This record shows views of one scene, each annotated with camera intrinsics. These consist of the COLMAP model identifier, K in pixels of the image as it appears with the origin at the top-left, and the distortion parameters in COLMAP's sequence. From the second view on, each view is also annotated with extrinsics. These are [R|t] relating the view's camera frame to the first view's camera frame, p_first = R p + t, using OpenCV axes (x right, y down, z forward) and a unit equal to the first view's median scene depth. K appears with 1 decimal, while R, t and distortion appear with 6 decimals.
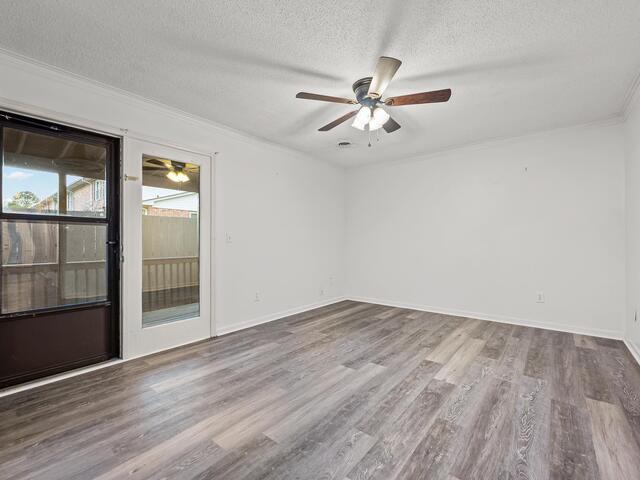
lens RADIAL K [[291.8, 0, 318.1], [0, 291.8, 241.9], [0, 0, 1]] dist [0.002717, 0.000514]
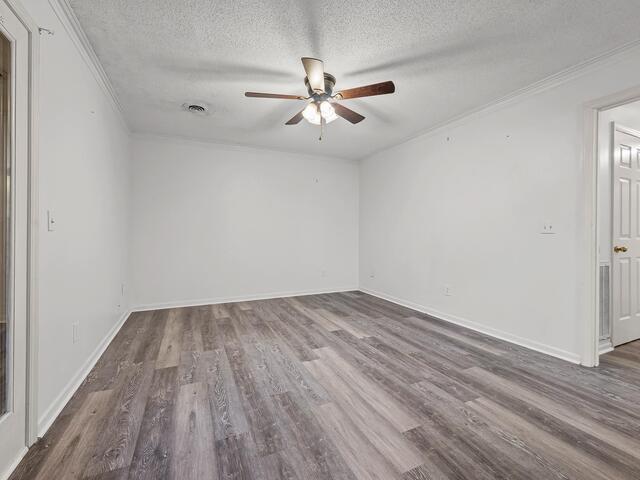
lens RADIAL K [[291.8, 0, 325.3], [0, 291.8, 238.0], [0, 0, 1]] dist [0.002717, 0.000514]
pose [[0.412492, -0.007483, 0.910930, -0.684541], [-0.005647, 0.999926, 0.010771, 0.007299], [-0.910944, -0.009587, 0.412419, 0.498164]]
